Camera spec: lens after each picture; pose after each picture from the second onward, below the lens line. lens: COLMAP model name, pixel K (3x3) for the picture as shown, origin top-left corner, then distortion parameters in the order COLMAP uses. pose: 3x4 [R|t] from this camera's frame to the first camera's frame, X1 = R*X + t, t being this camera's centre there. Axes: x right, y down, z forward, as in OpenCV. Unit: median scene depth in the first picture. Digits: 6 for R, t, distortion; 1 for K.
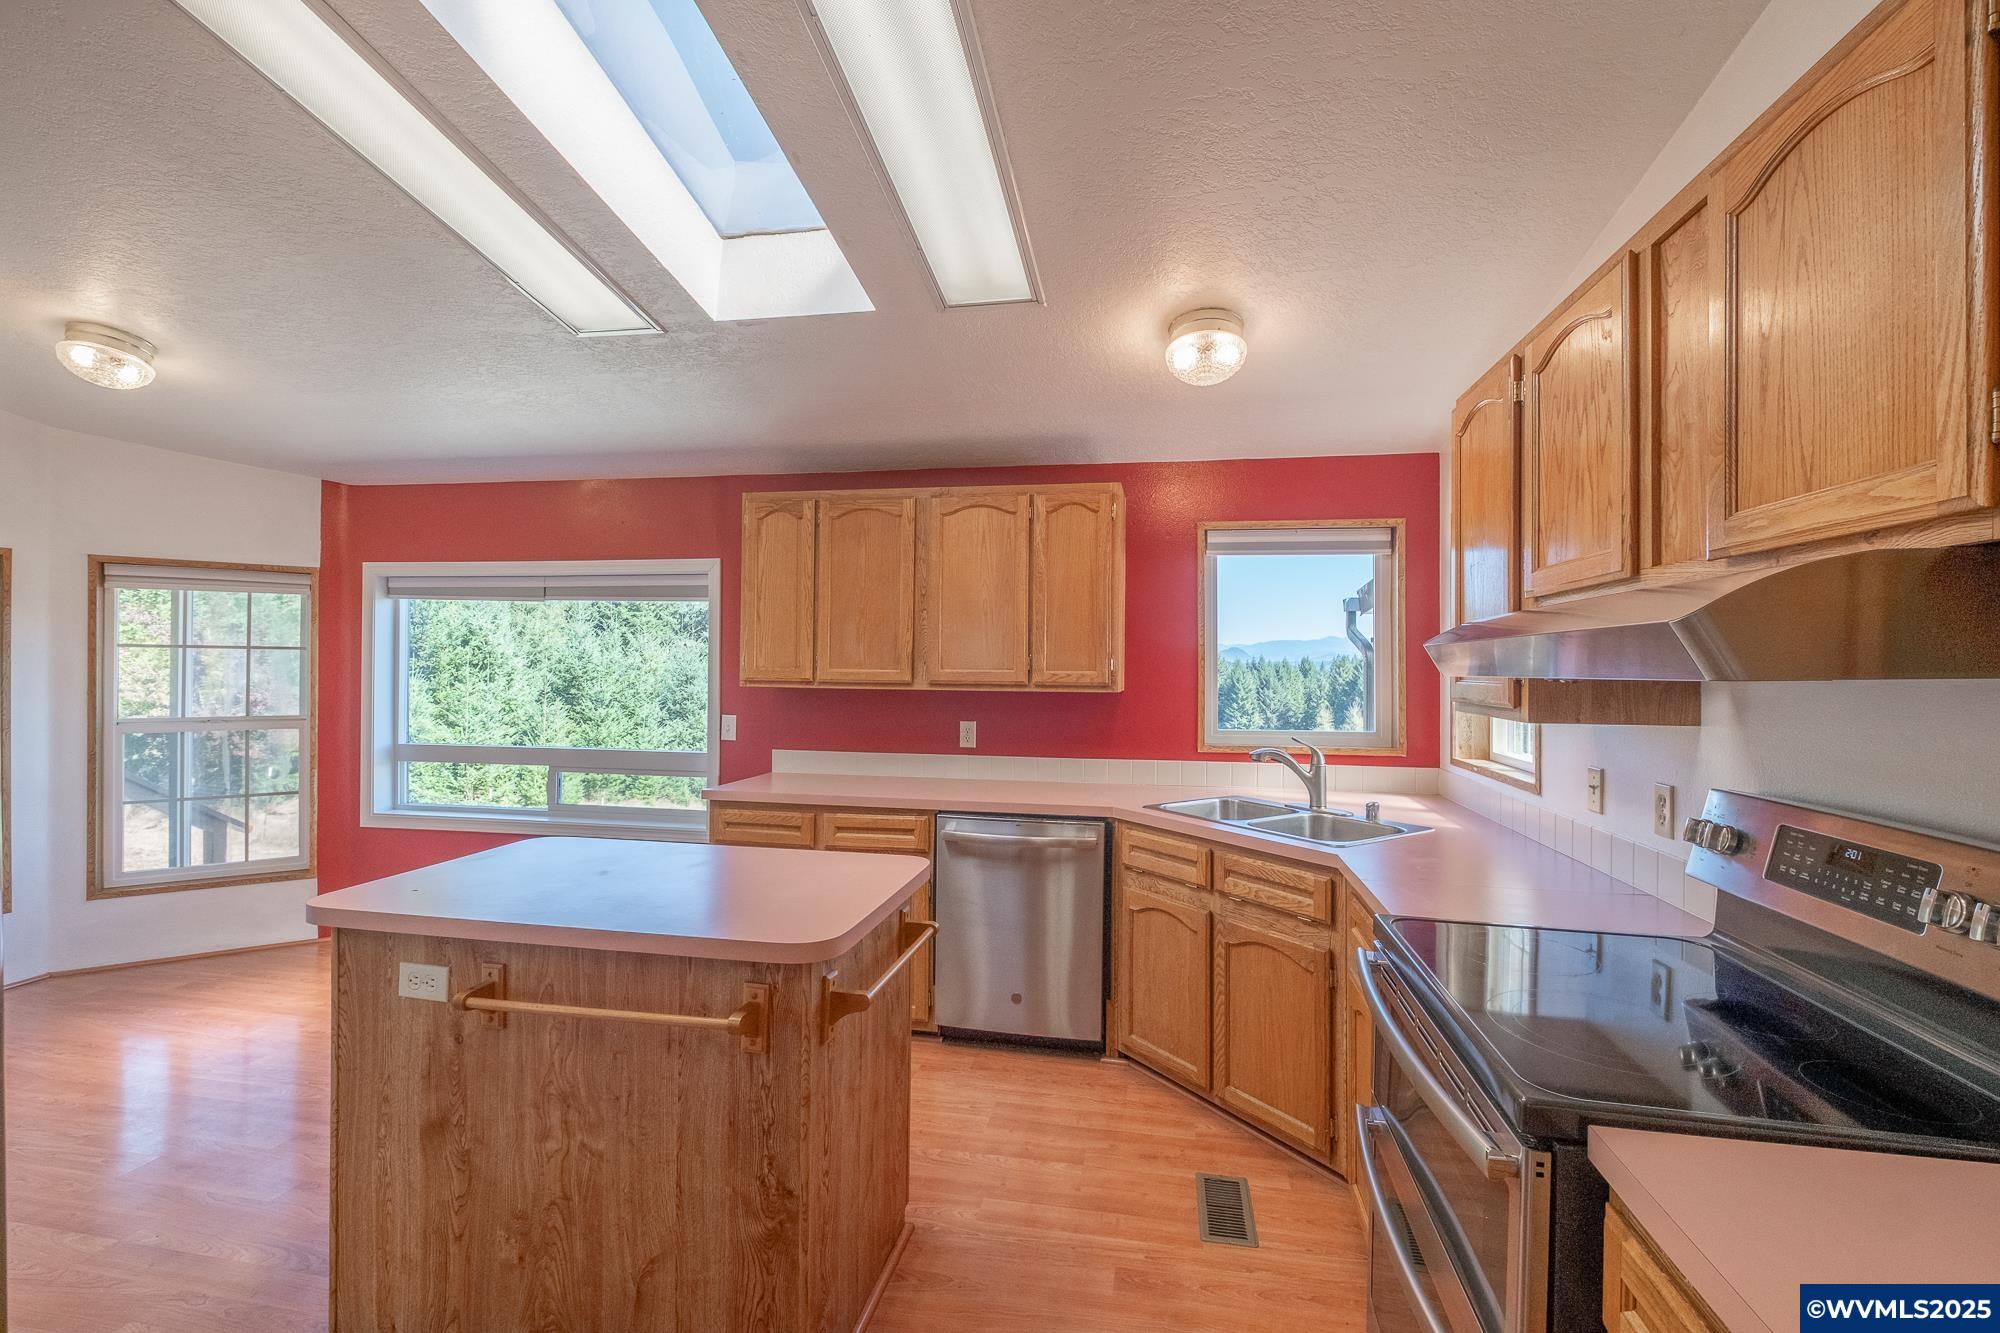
lens RADIAL K [[874.0, 0, 1000.0], [0, 874.0, 666.5], [0, 0, 1]] dist [0.000072, -0.000480]
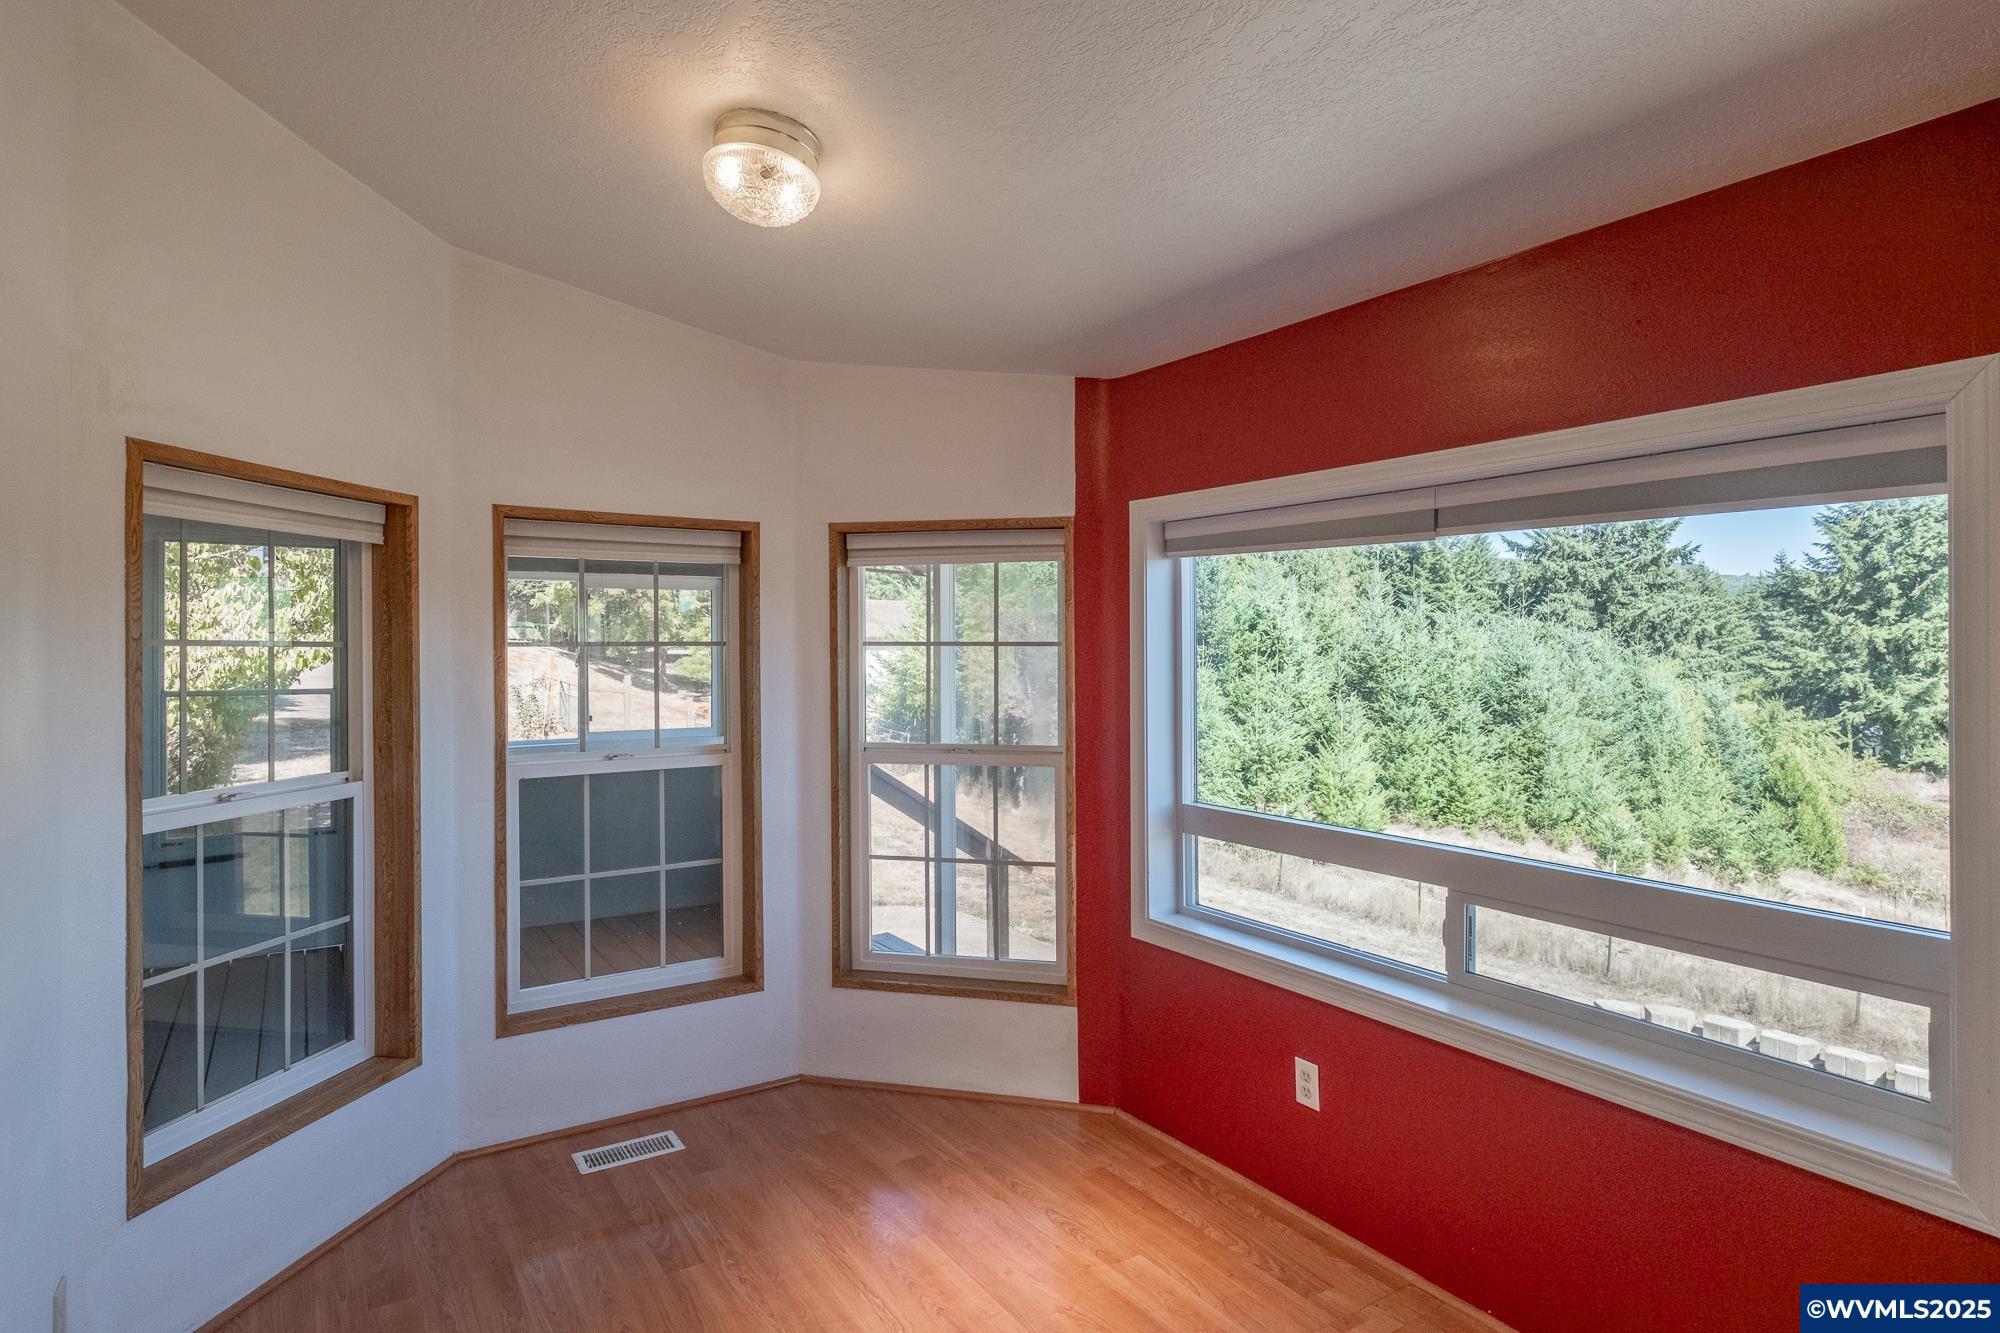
lens RADIAL K [[1038.6, 0, 995.1], [0, 1038.6, 635.8], [0, 0, 1]] dist [0.000688, 0.000137]
pose [[0.704559, -0.016724, -0.709448, -0.057278], [0.006696, 0.999834, -0.016919, -0.002890], [0.709613, 0.007170, 0.704555, 0.085617]]
